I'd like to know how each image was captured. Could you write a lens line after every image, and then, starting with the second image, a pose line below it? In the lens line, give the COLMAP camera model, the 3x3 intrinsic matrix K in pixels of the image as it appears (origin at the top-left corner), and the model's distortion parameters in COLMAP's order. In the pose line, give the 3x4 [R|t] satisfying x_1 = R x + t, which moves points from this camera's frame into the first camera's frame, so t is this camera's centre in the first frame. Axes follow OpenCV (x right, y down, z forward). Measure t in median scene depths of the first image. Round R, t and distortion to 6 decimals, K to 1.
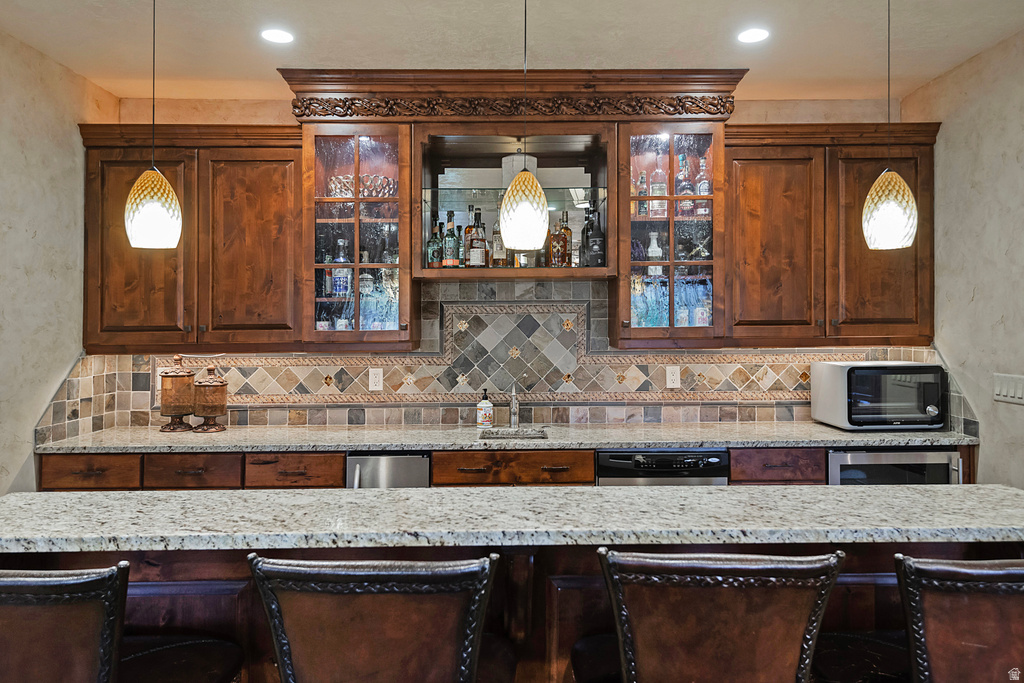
lens RADIAL K [[739.8, 0, 538.4], [0, 739.8, 305.3], [0, 0, 1]] dist [0.036340, -0.006788]
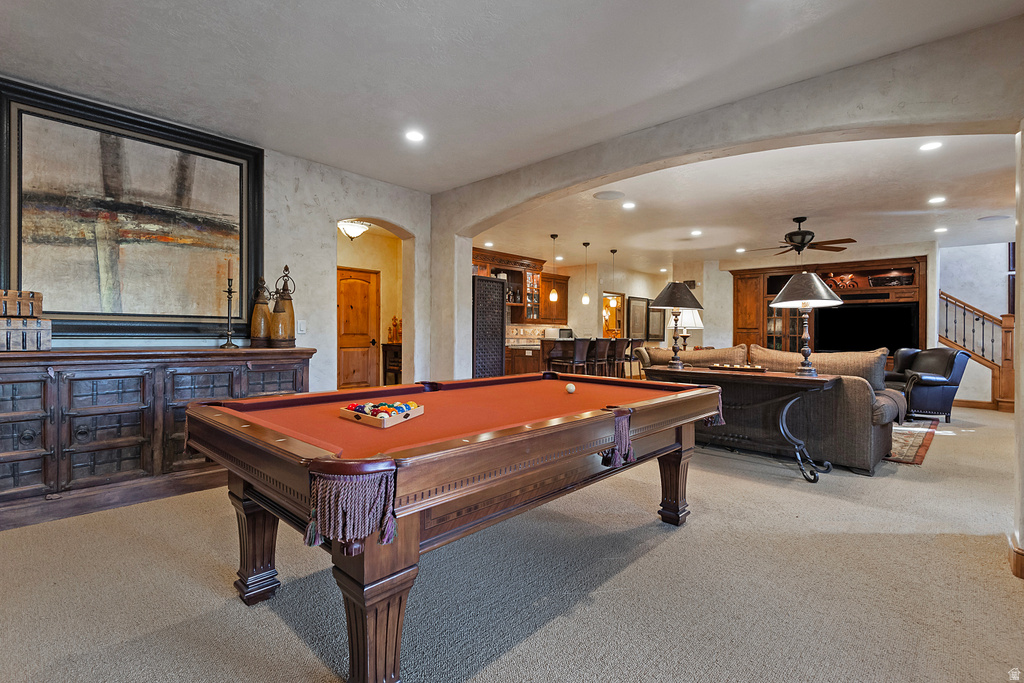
lens RADIAL K [[469.5, 0, 511.7], [0, 469.5, 341.0], [0, 0, 1]] dist [0.019264, -0.009187]
pose [[0.696454, 0.002443, 0.717597, -1.792717], [-0.032003, 0.999105, 0.027660, 0.084814], [-0.716888, -0.042229, 0.695909, -0.776682]]
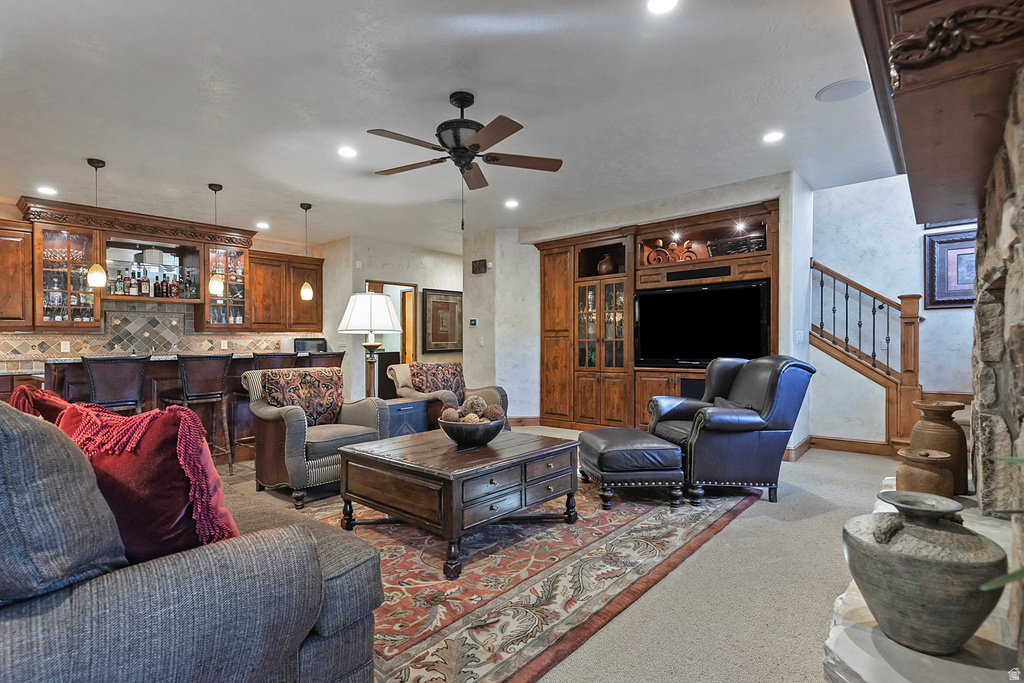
lens RADIAL K [[496.0, 0, 533.4], [0, 496.0, 361.2], [0, 0, 1]] dist [0.001844, -0.007671]
pose [[0.653865, -0.029527, 0.756035, -0.446552], [-0.006724, 0.998972, 0.044831, 0.076254], [-0.756581, -0.034397, 0.652994, -0.986536]]
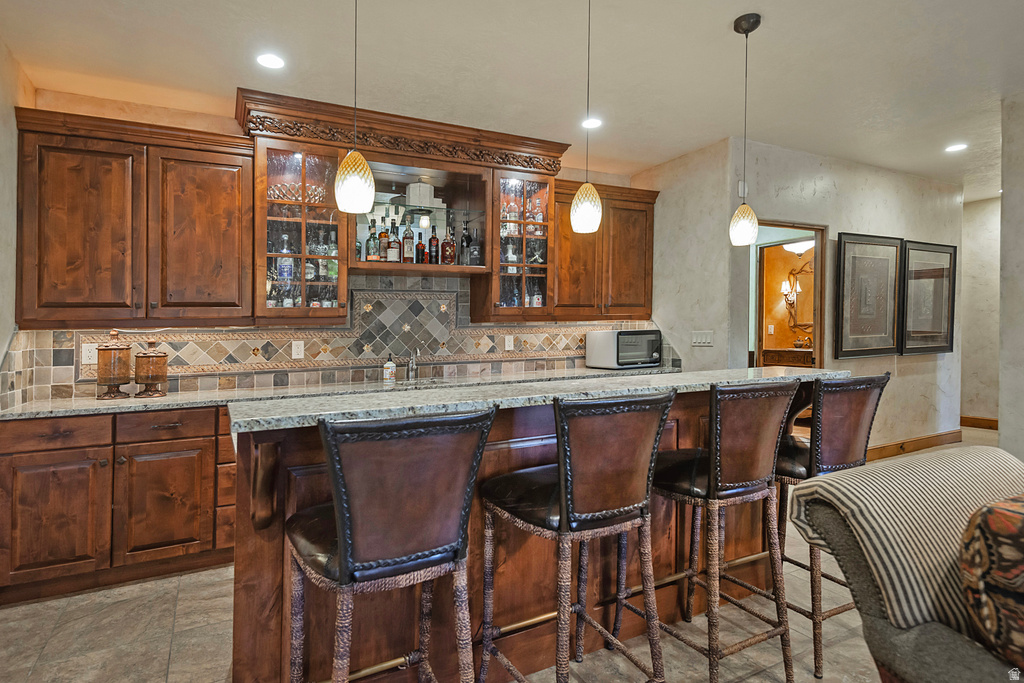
lens RADIAL K [[545.3, 0, 517.9], [0, 545.3, 331.4], [0, 0, 1]] dist [0.024195, -0.012935]
pose [[0.892828, -0.011324, 0.450255, -0.331749], [0.003594, 0.999831, 0.018021, 0.058114], [-0.450383, -0.014471, 0.892718, -0.001592]]
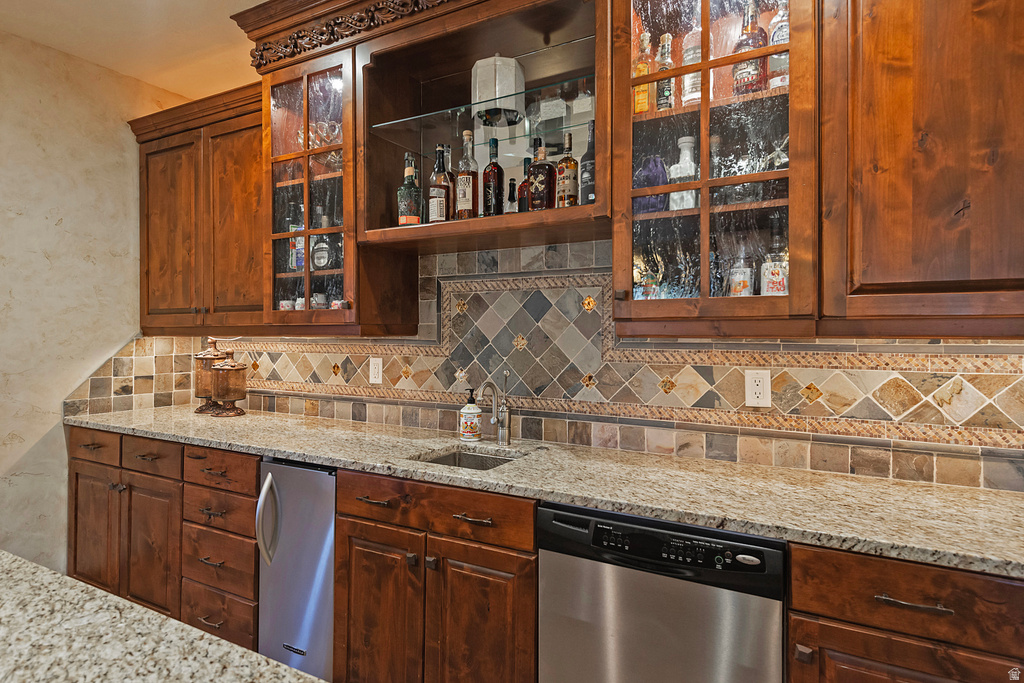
lens RADIAL K [[600.5, 0, 471.2], [0, 600.5, 320.9], [0, 0, 1]] dist [0.034912, -0.016091]
pose [[0.849775, -0.001442, -0.527143, 0.264501], [0.005784, 0.999962, 0.006588, 0.041608], [0.527114, -0.008648, 0.849751, 0.507727]]
